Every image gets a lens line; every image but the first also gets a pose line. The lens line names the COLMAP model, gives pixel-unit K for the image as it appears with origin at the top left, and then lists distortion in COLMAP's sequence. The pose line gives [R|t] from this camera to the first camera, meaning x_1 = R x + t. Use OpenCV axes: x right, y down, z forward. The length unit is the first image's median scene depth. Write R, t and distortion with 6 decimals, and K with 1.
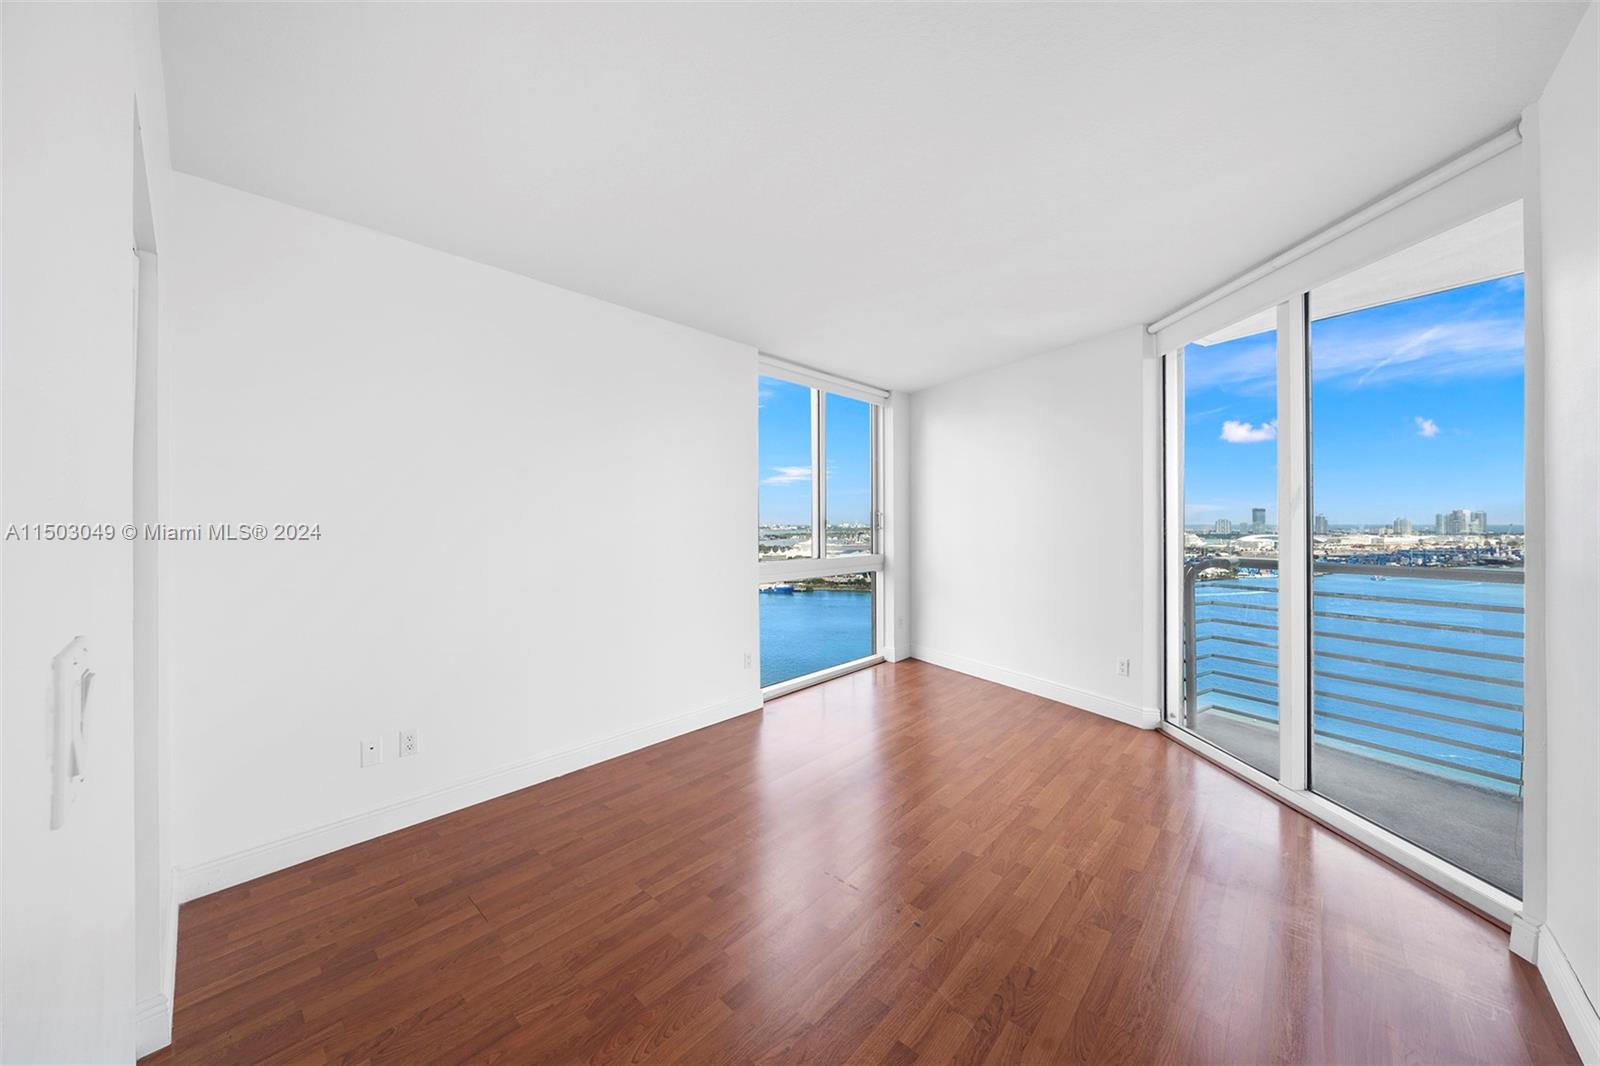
lens RADIAL K [[561.7, 0, 790.8], [0, 561.7, 515.6], [0, 0, 1]] dist [0.000073, -0.000094]
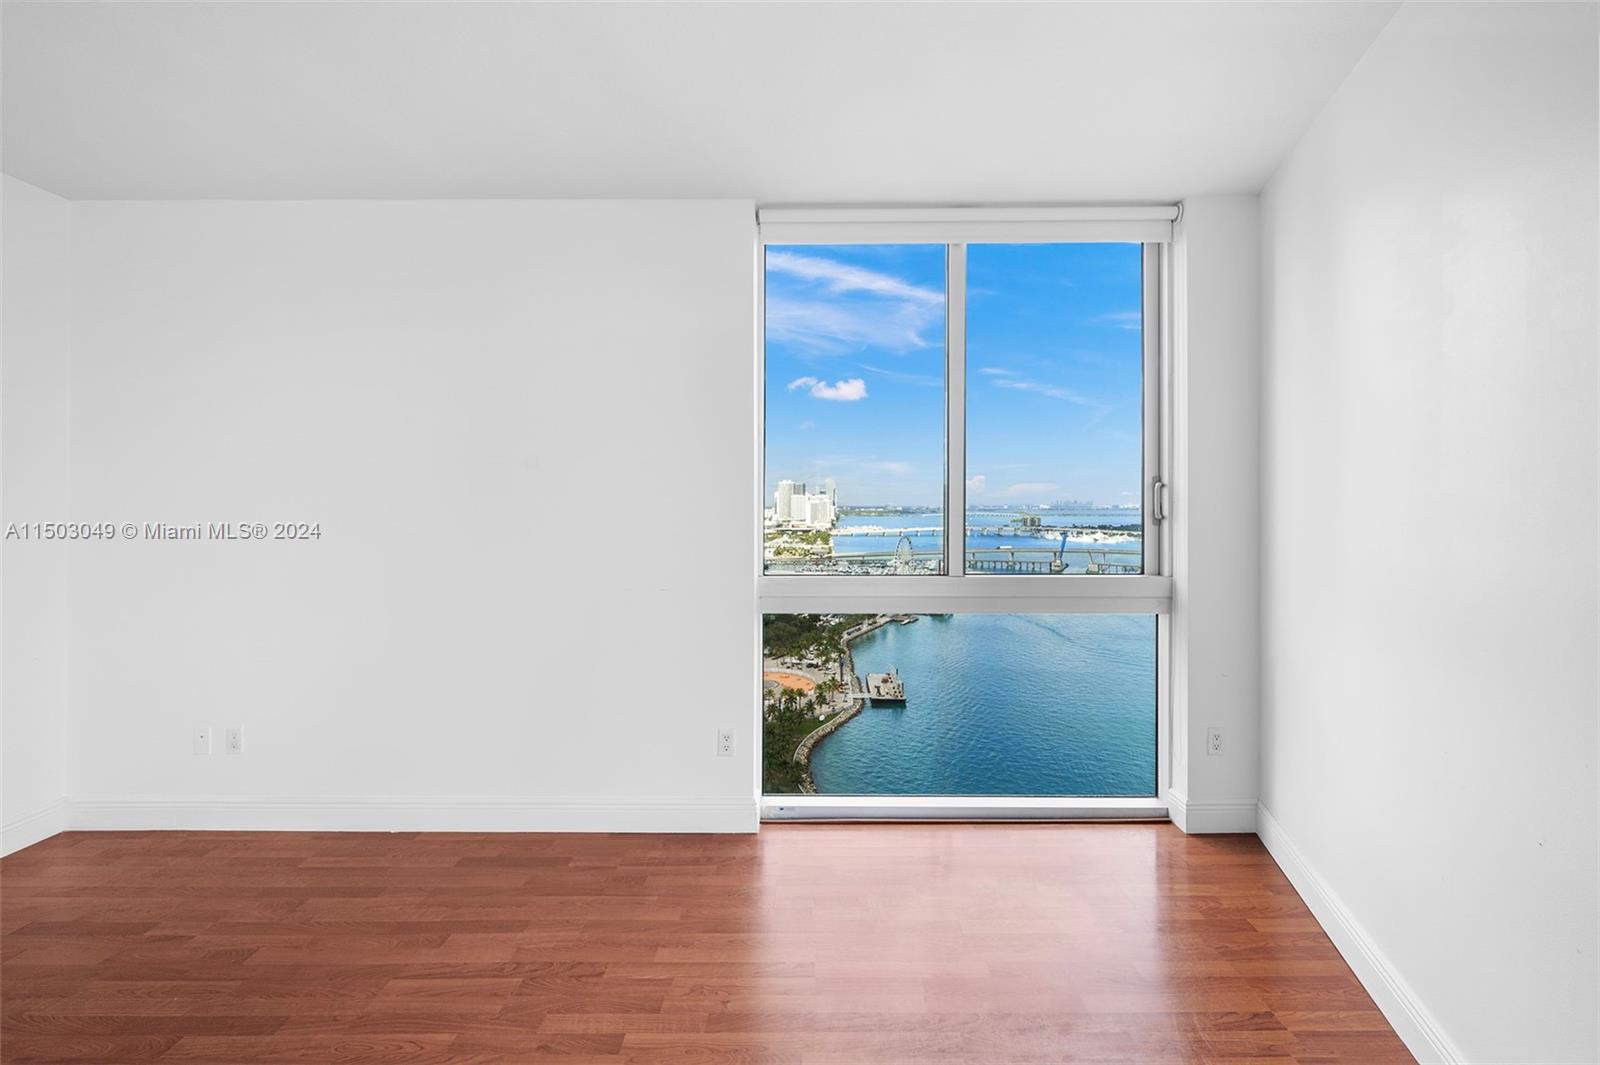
lens RADIAL K [[653.6, 0, 800.3], [0, 653.6, 522.1], [0, 0, 1]] dist [0.002684, 0.000093]
pose [[0.676869, -0.003457, -0.736096, 0.348753], [0.007205, 0.999972, 0.001930, 0.021994], [0.736068, -0.006610, 0.676875, 0.443614]]
